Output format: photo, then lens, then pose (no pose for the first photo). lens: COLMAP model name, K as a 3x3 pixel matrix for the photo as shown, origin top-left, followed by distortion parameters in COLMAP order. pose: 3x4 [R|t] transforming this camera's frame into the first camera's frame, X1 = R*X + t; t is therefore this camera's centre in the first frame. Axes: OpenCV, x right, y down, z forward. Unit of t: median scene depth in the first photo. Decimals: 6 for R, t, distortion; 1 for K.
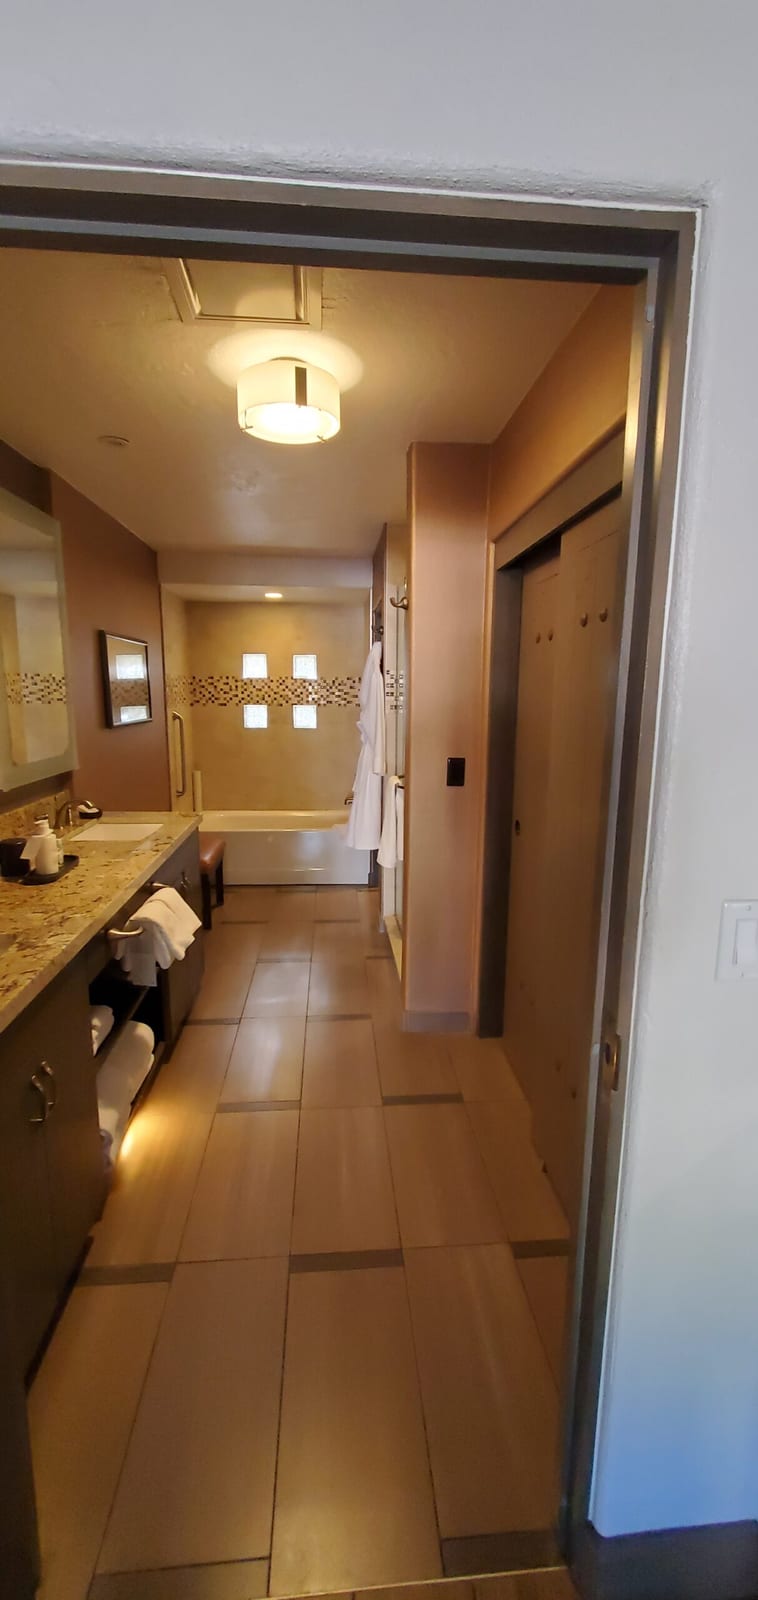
lens RADIAL K [[634.7, 0, 379.0], [0, 634.7, 800.0], [0, 0, 1]] dist [0.001682, 0.000307]
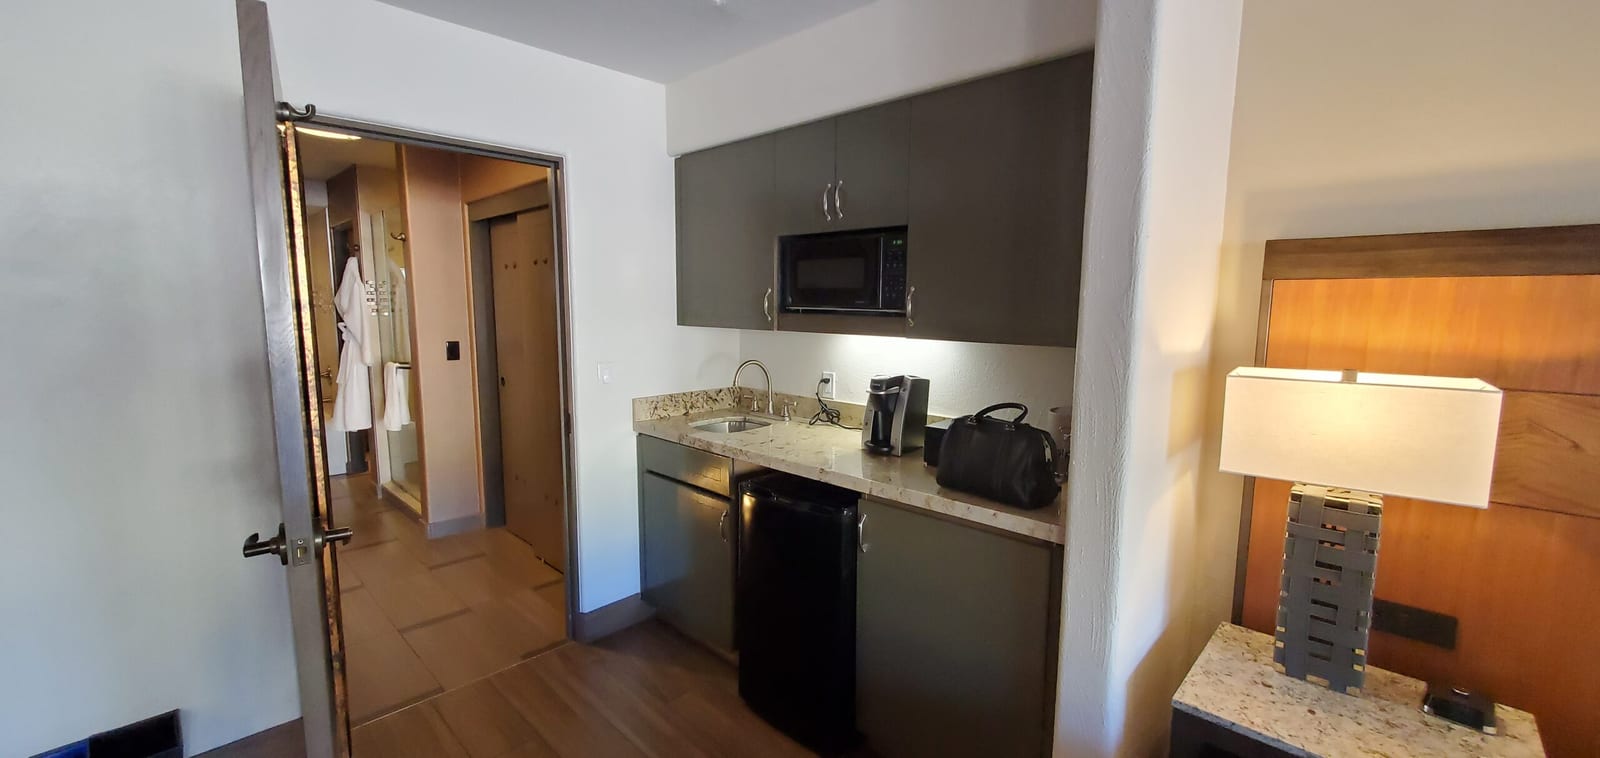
lens RADIAL K [[634.7, 0, 799.4], [0, 634.7, 380.7], [0, 0, 1]] dist [0.001682, 0.000307]
pose [[0.751694, -0.089673, 0.653387, -0.173826], [0.115321, 0.993322, 0.003655, 0.079908], [-0.649351, 0.072602, 0.757015, -0.456693]]
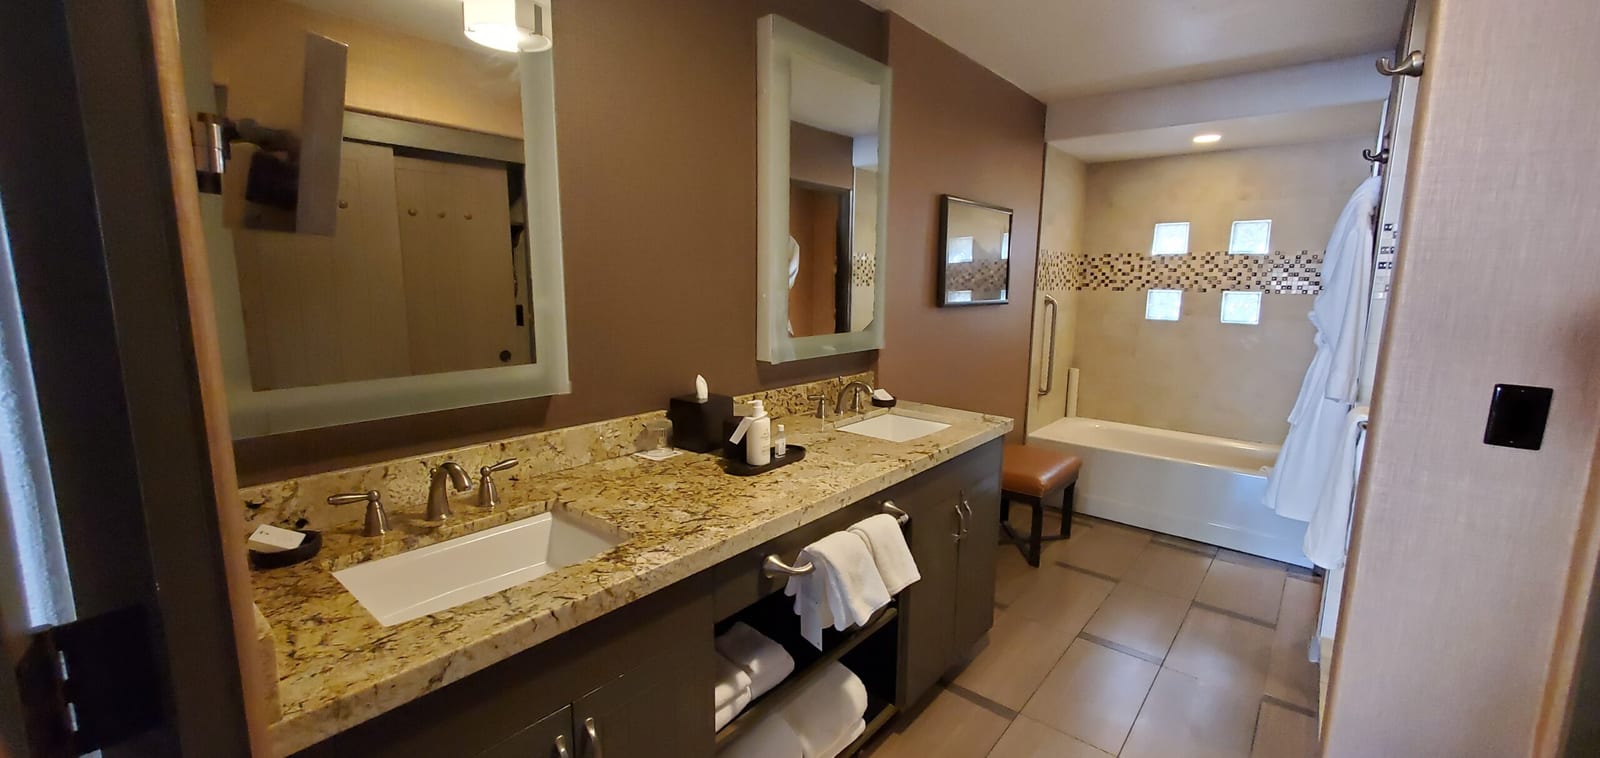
lens RADIAL K [[634.7, 0, 799.4], [0, 634.7, 380.7], [0, 0, 1]] dist [0.001682, 0.000307]
pose [[0.713639, 0.111321, -0.691612, 0.046122], [-0.125573, 0.991630, 0.030039, -0.013348], [0.689166, 0.065410, 0.721645, 0.221571]]
